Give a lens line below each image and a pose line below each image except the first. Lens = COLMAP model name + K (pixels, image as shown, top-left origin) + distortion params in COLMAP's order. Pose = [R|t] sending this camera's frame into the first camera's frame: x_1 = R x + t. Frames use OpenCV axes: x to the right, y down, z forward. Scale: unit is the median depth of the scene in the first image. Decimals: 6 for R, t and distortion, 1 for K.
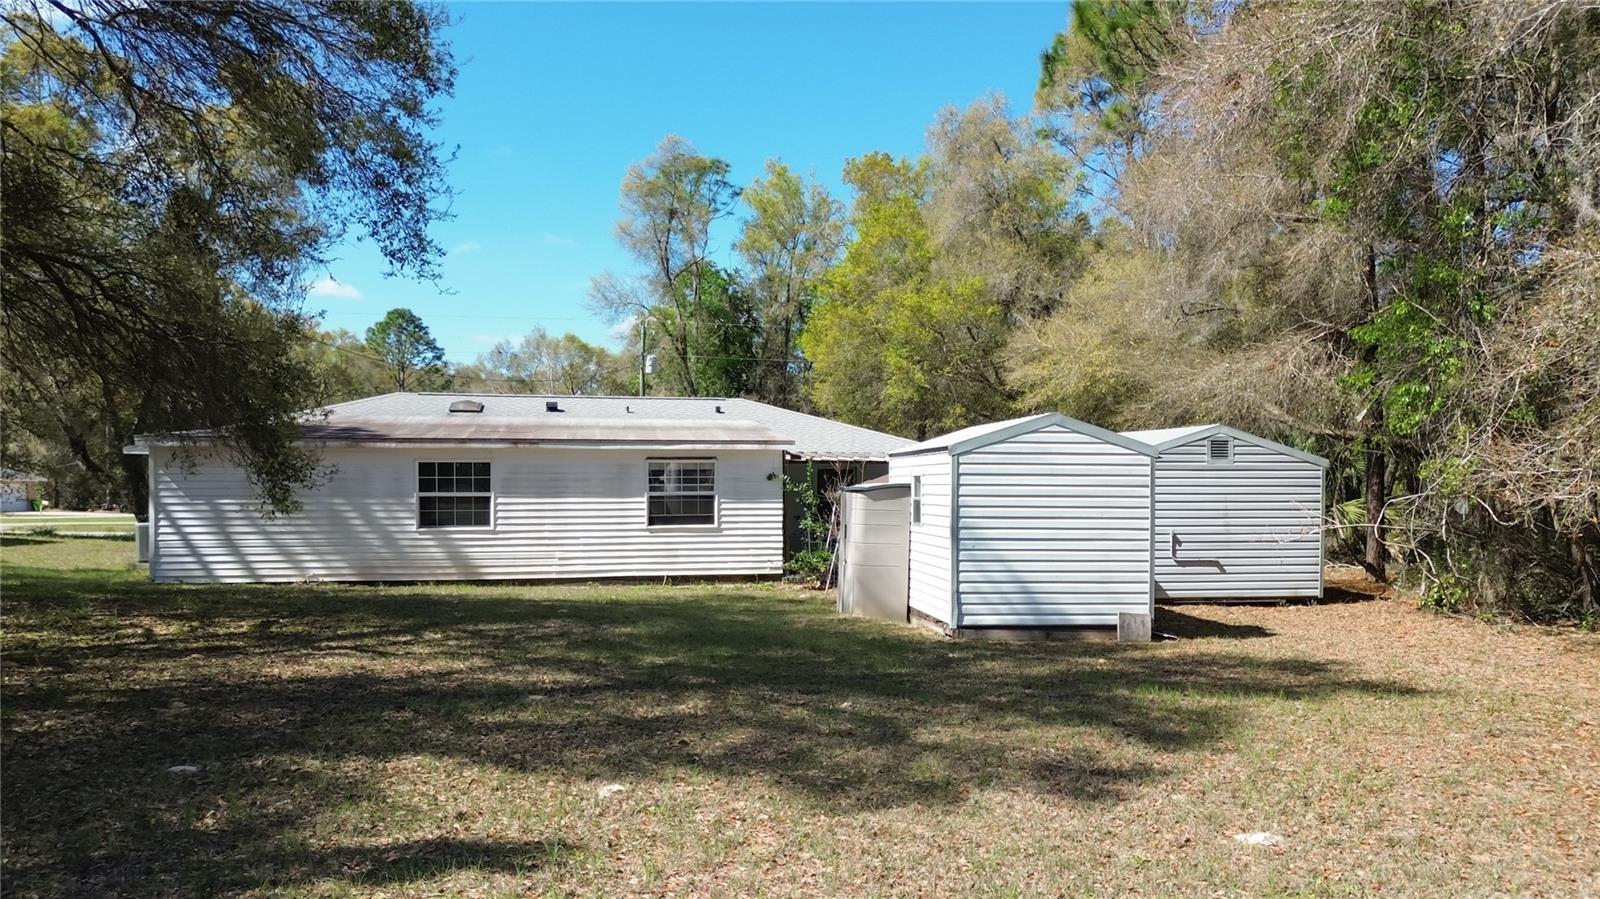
lens RADIAL K [[1168.4, 0, 802.5], [0, 1168.4, 463.7], [0, 0, 1]] dist [0.041713, -0.053348]
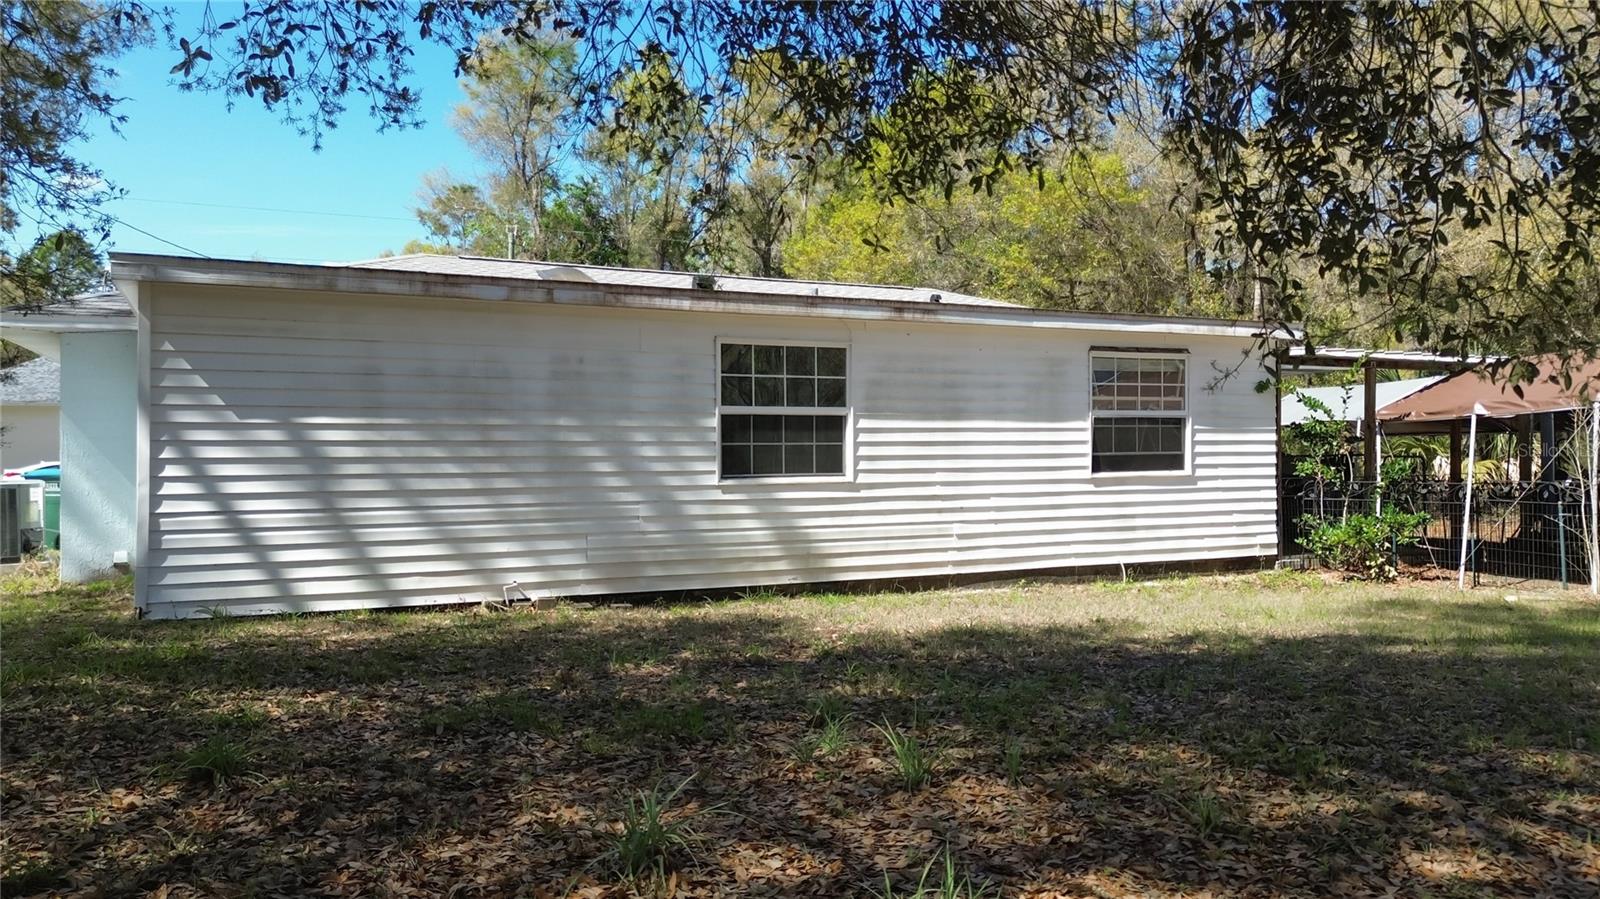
lens RADIAL K [[1168.4, 0, 798.4], [0, 1168.4, 433.4], [0, 0, 1]] dist [0.041713, -0.053348]
pose [[0.968318, -0.000195, 0.249721, -0.411028], [-0.001429, 0.999979, 0.006323, 0.032377], [-0.249717, -0.006480, 0.968297, 0.520573]]
